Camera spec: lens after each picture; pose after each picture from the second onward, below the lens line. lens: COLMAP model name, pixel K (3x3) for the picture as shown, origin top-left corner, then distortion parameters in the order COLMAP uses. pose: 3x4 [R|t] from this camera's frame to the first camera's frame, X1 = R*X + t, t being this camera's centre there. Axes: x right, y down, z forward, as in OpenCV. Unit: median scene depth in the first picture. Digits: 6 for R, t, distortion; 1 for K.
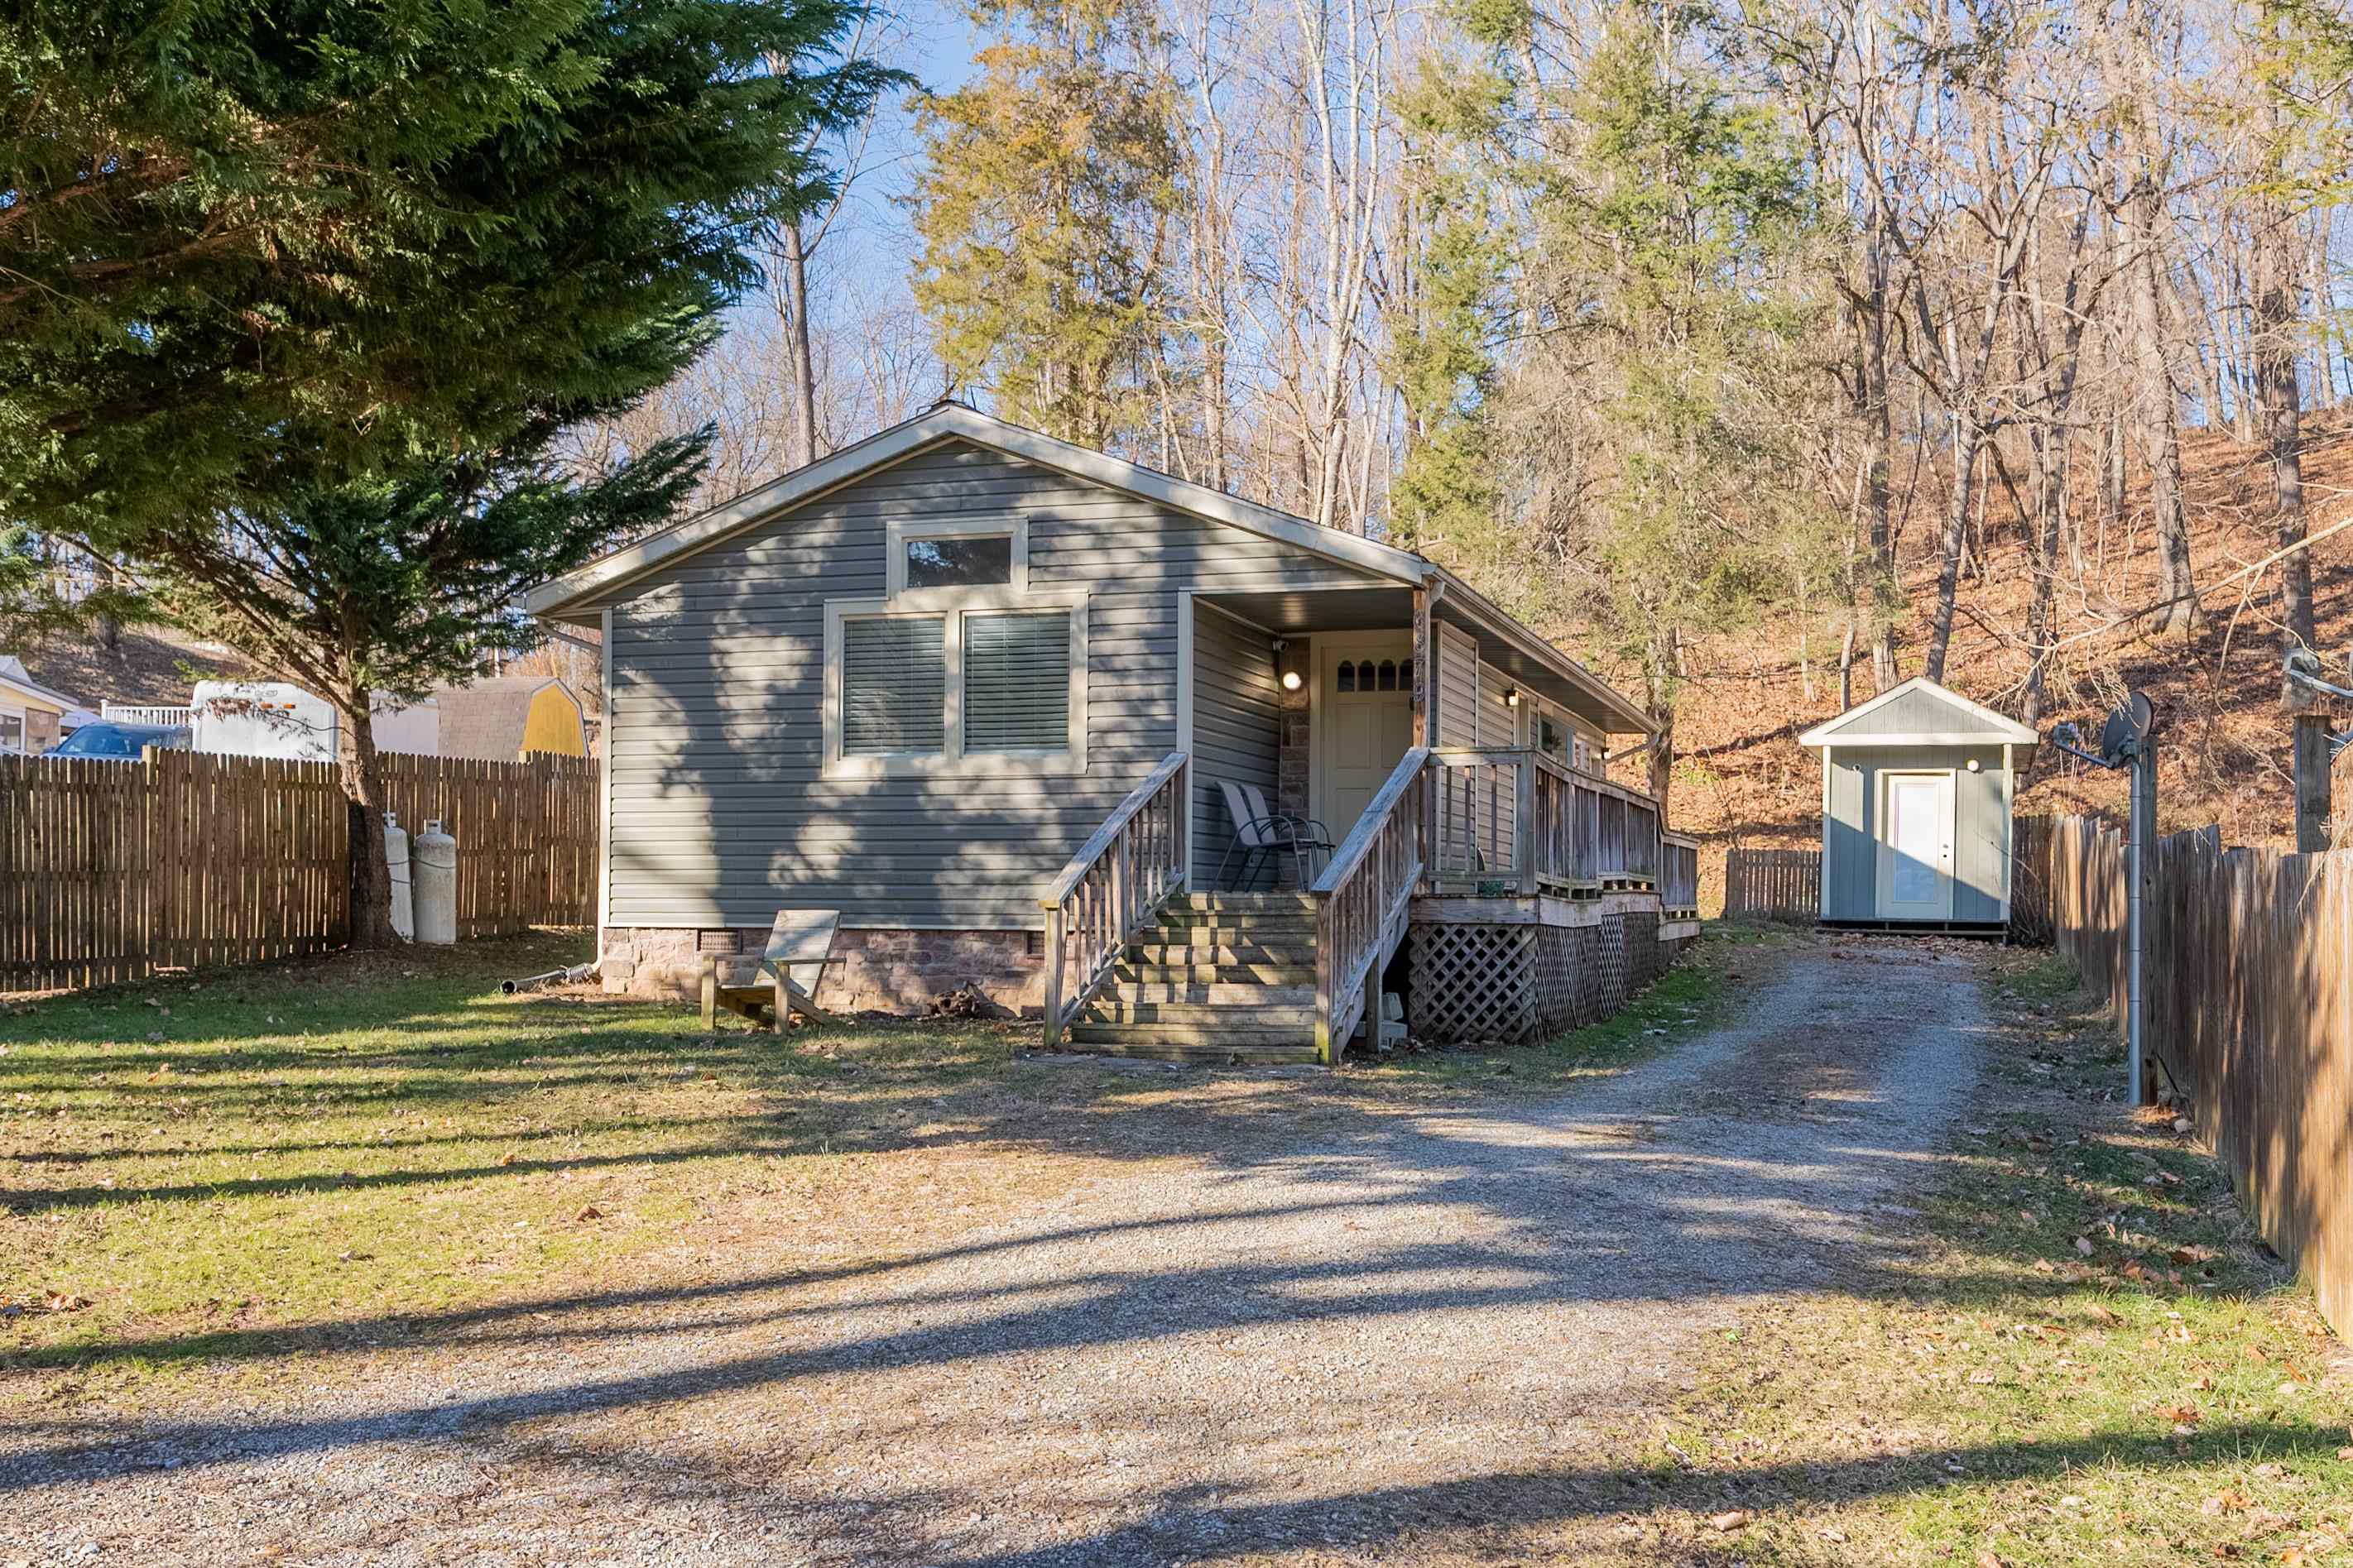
lens RADIAL K [[2211.4, 0, 1227.1], [0, 2211.4, 794.3], [0, 0, 1]] dist [-0.005479, -0.001029]
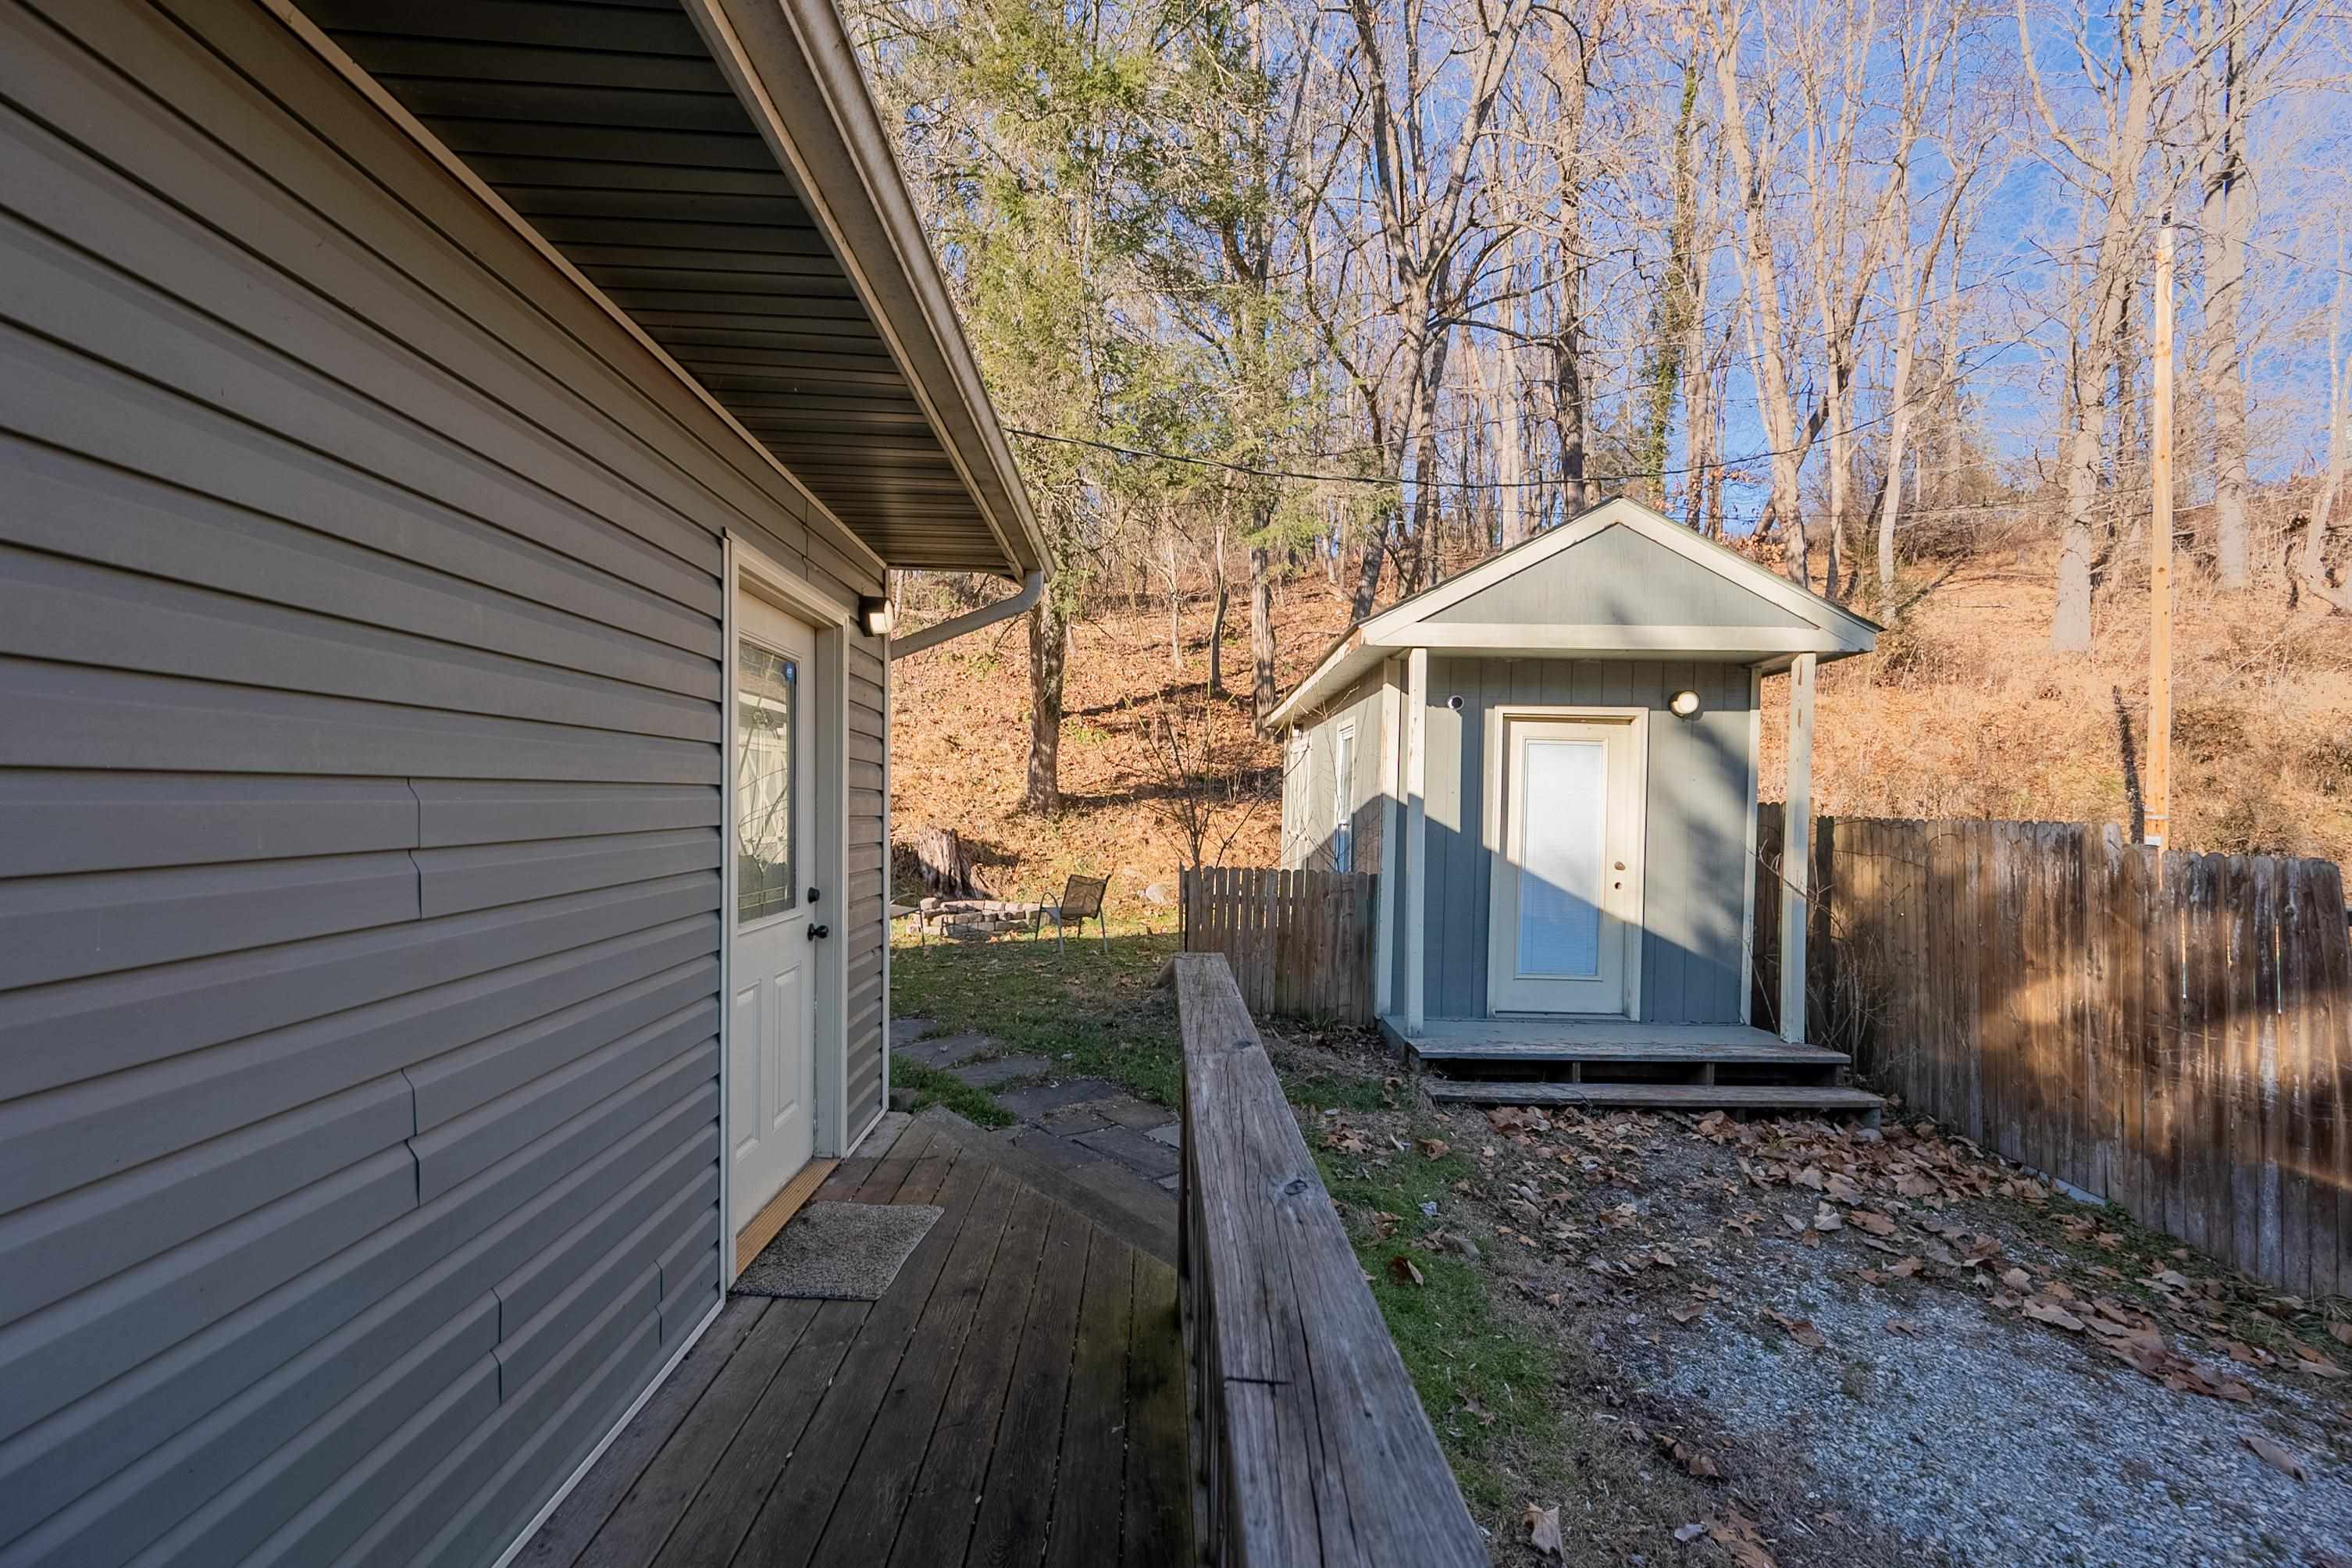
lens RADIAL K [[944.2, 0, 1176.1], [0, 944.2, 798.0], [0, 0, 1]] dist [-0.000017, -0.000018]
pose [[0.945656, 0.001204, 0.325166, 0.263541], [-0.016845, 0.998832, 0.045290, 0.000851], [-0.324731, -0.048306, 0.944572, 1.352929]]
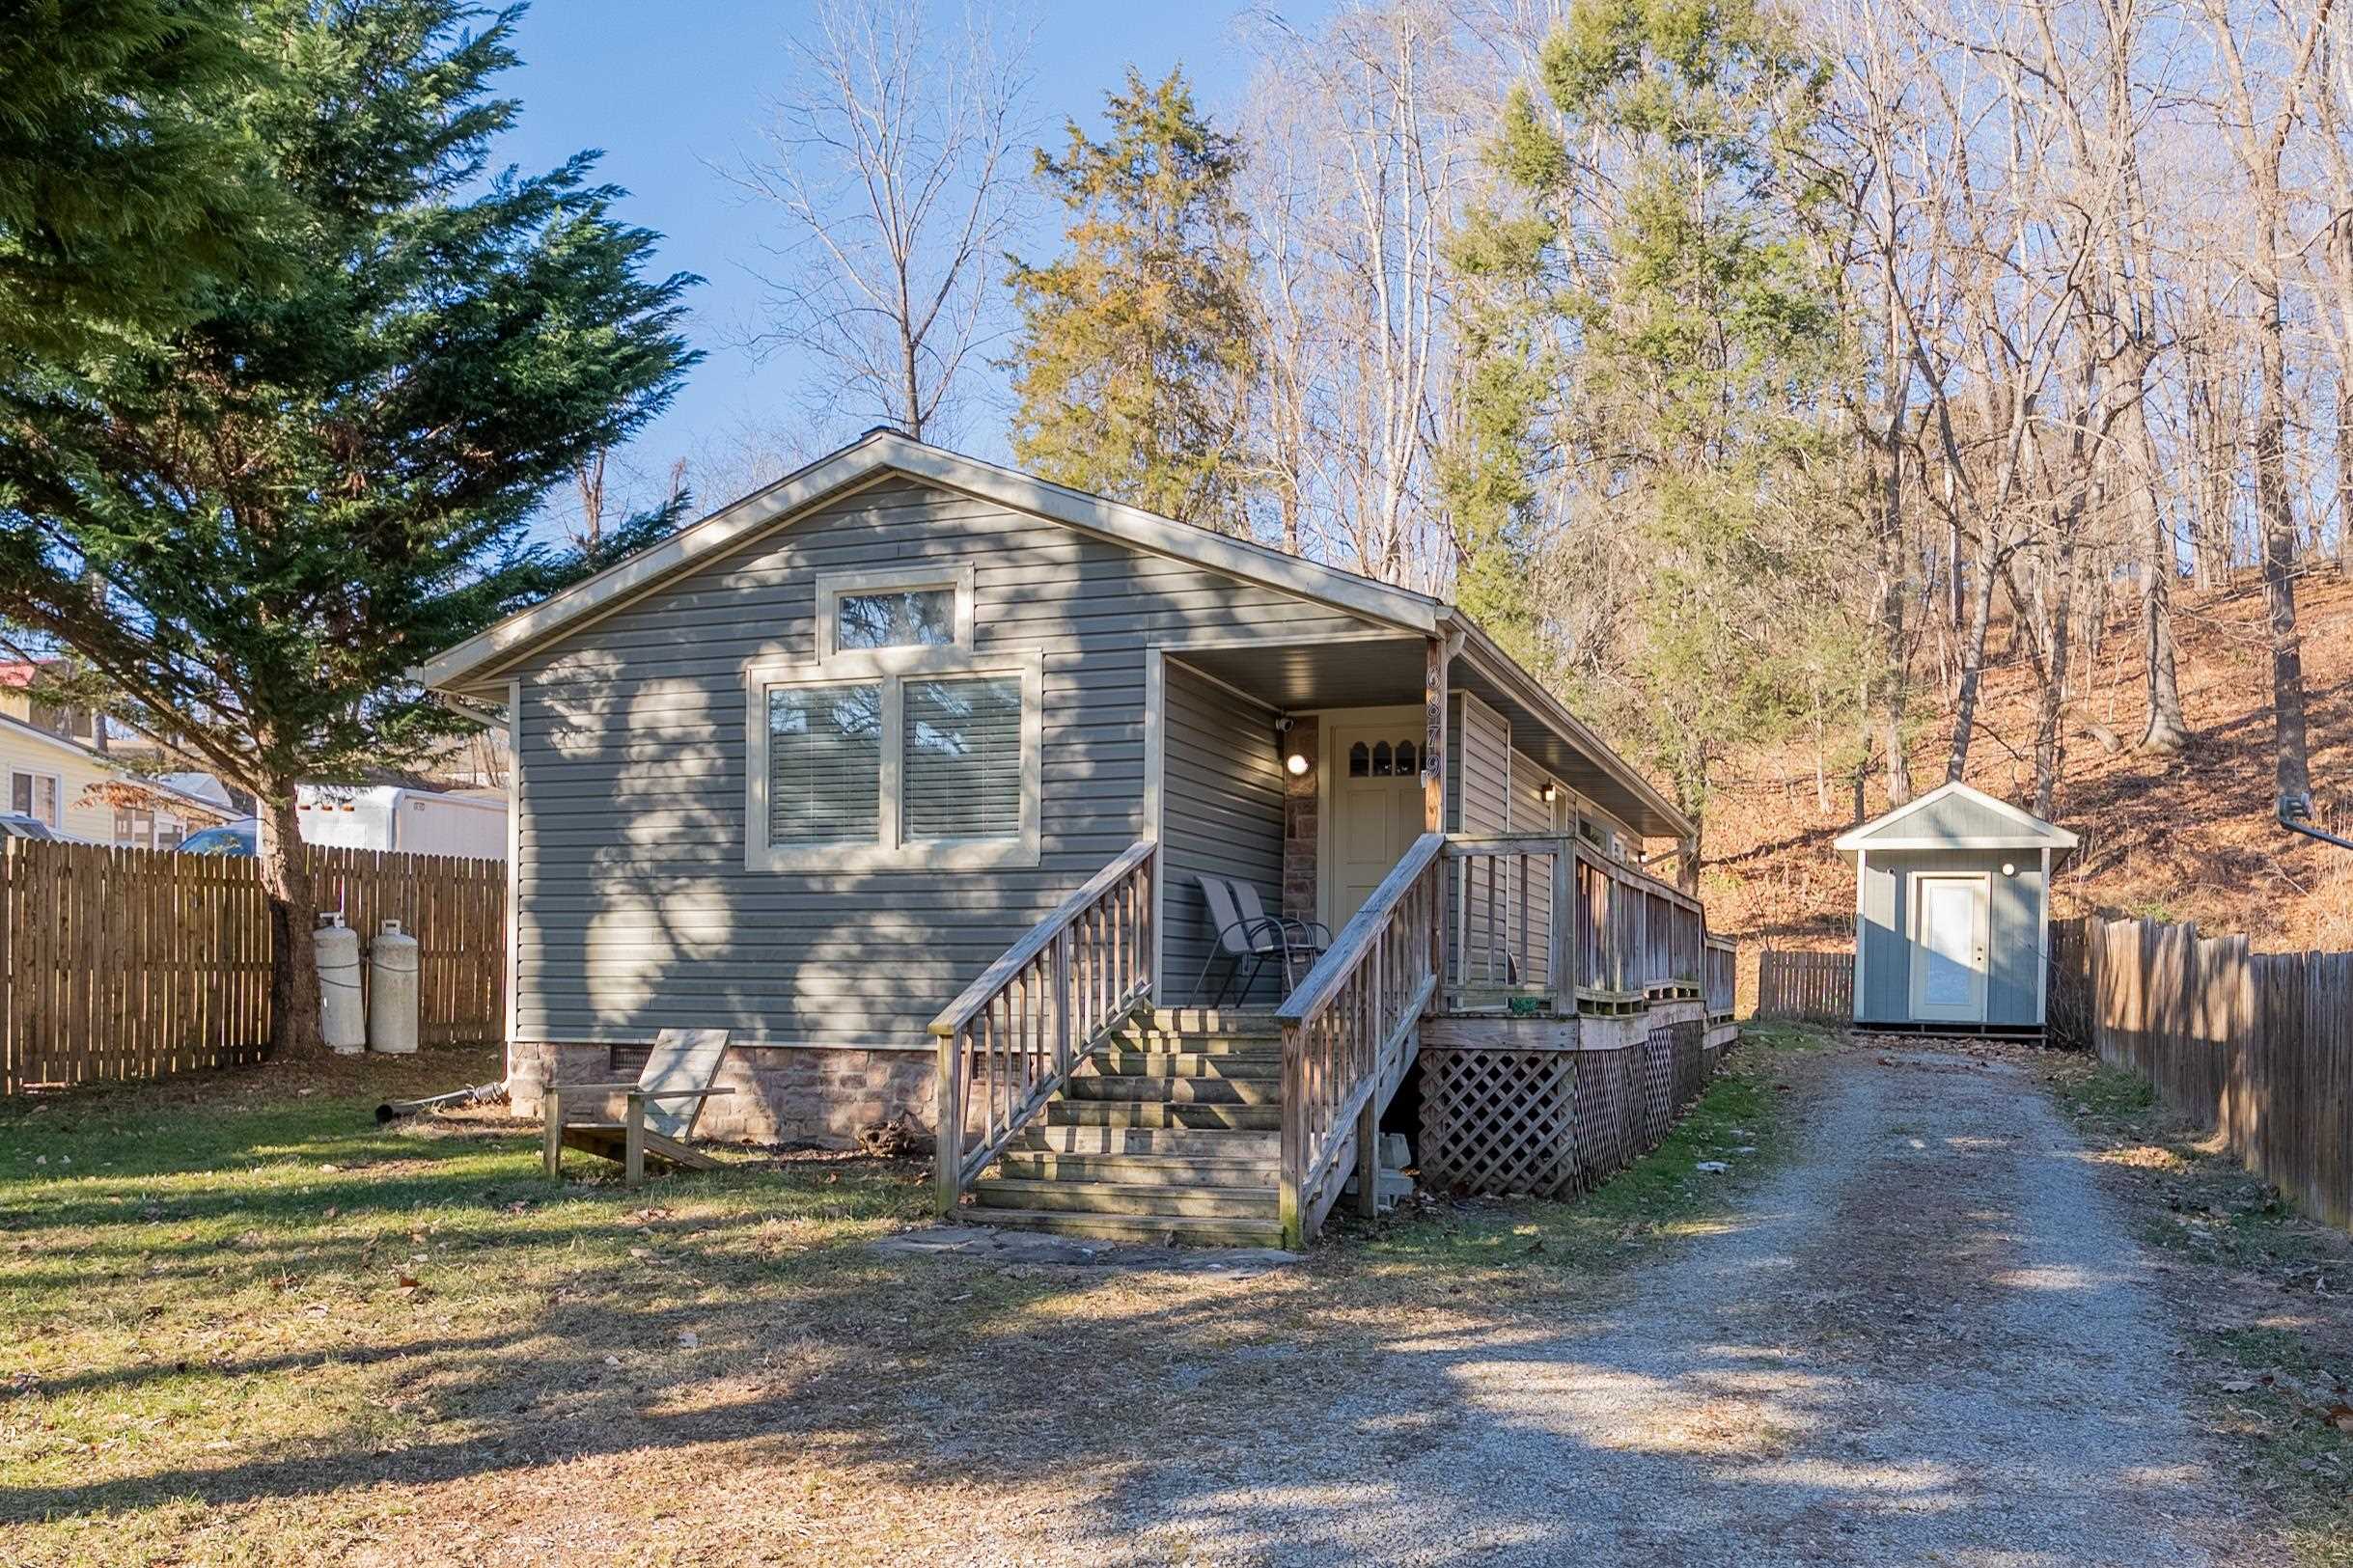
lens RADIAL K [[1773.0, 0, 1260.0], [0, 1773.0, 937.8], [0, 0, 1]] dist [-0.002946, 0.003800]
pose [[0.999419, 0.002294, -0.033998, 0.038442], [-0.001585, 0.999781, 0.020859, 0.003307], [0.034038, -0.020793, 0.999204, 0.289318]]
